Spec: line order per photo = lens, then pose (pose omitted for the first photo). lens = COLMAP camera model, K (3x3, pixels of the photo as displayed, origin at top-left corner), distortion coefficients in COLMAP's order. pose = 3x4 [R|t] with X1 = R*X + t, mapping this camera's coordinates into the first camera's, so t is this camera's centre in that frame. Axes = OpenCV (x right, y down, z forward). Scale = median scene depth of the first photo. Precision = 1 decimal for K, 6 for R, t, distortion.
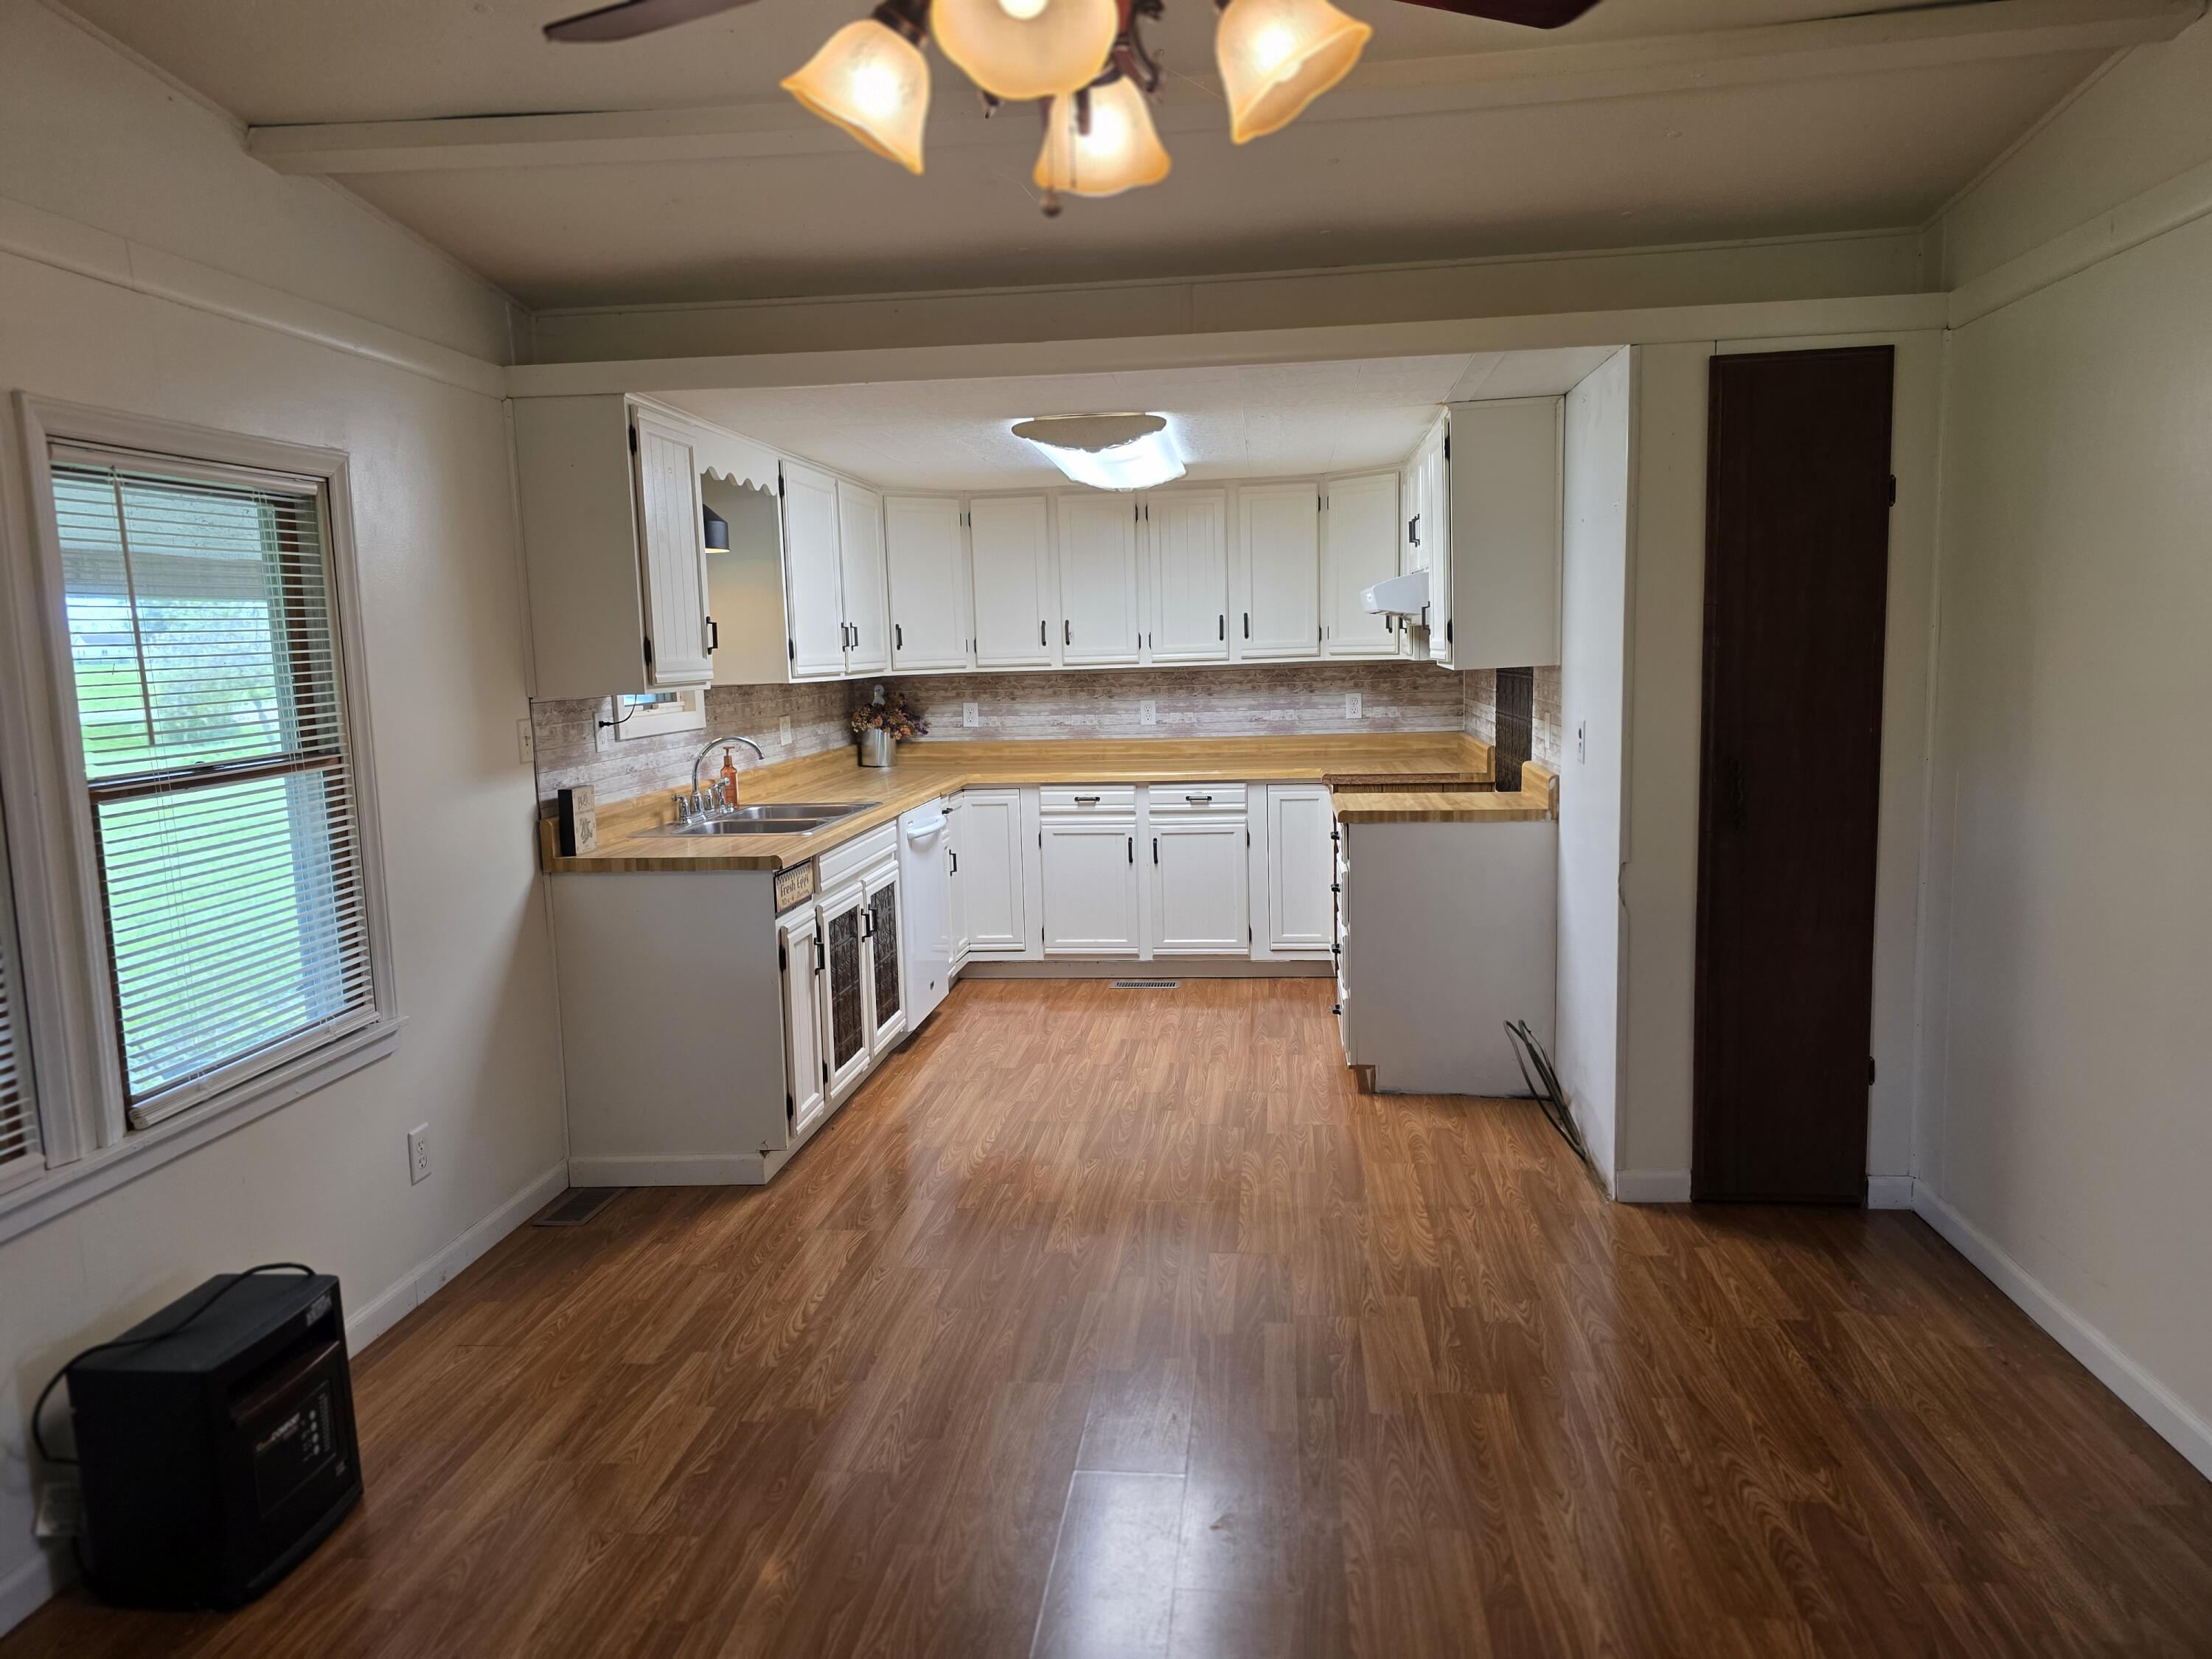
lens RADIAL K [[1465.3, 0, 1089.4], [0, 1465.3, 818.3], [0, 0, 1]] dist [0.130762, -0.000343]
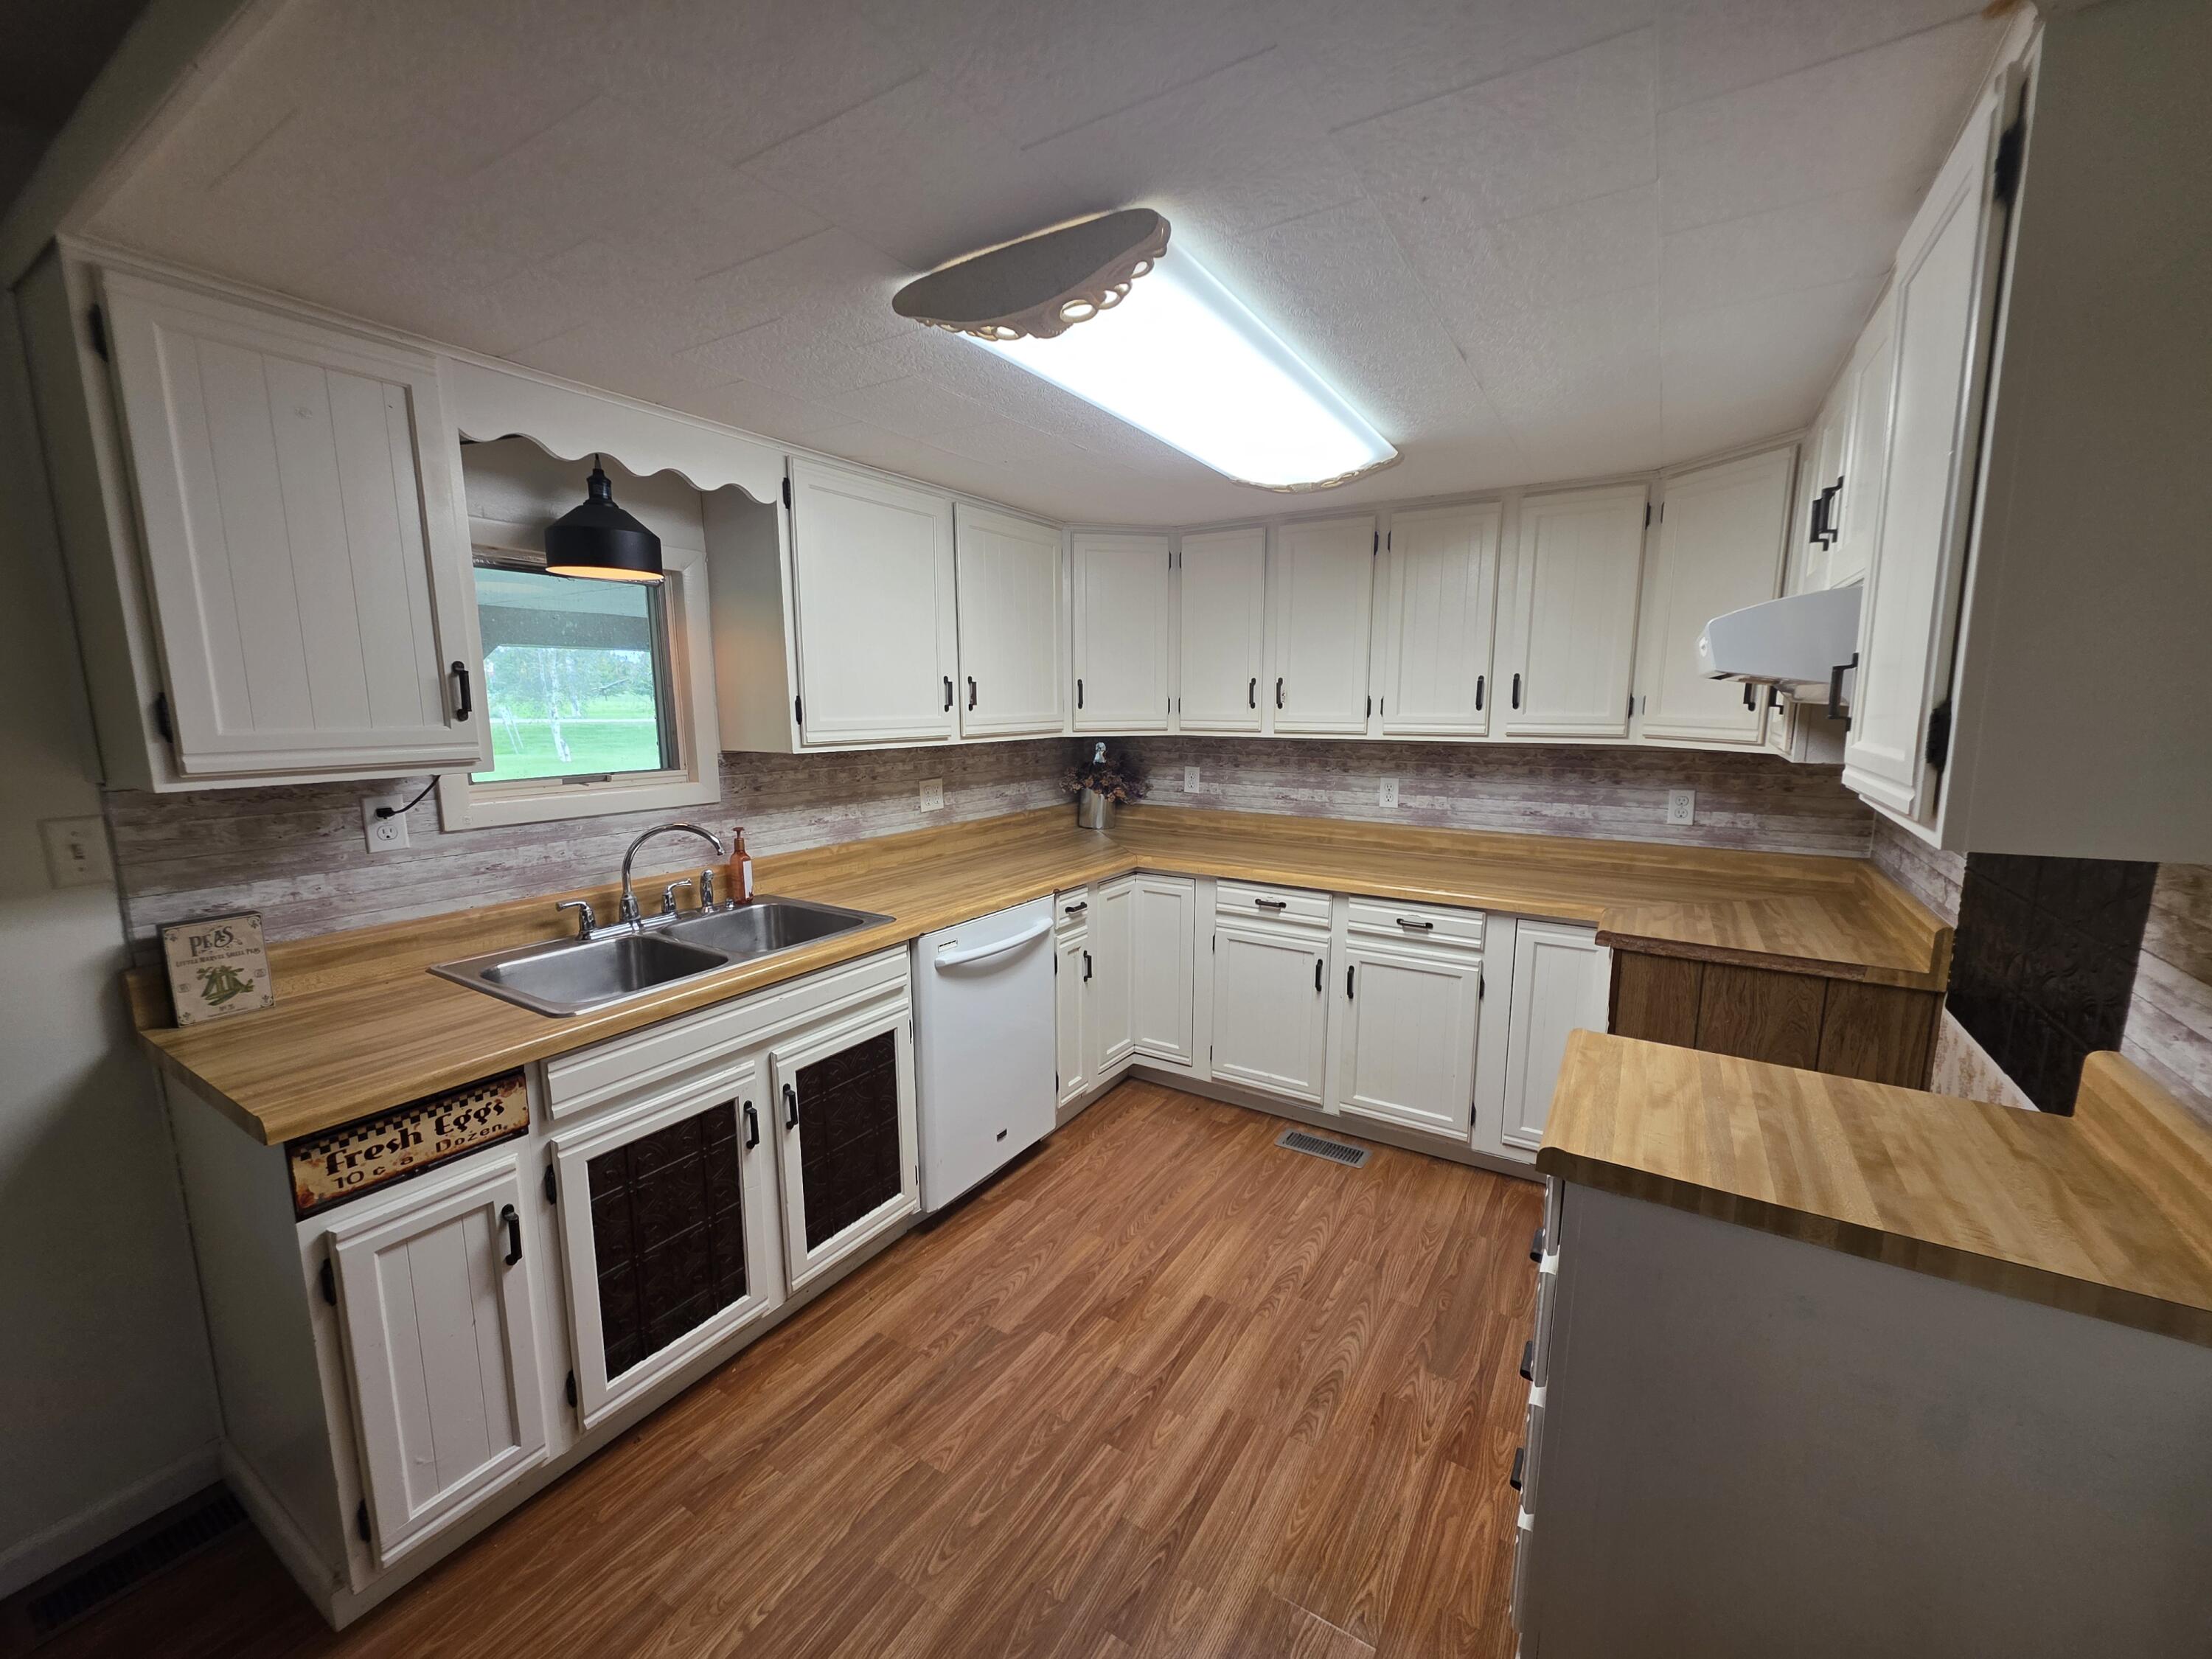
lens RADIAL K [[886.2, 0, 1100.6], [0, 886.2, 837.3], [0, 0, 1]] dist [0.002450, -0.000198]
pose [[0.905920, 0.094982, -0.412660, 0.109425], [-0.075659, 0.995144, 0.062957, -0.071724], [0.416636, -0.025813, 0.908707, 0.518636]]
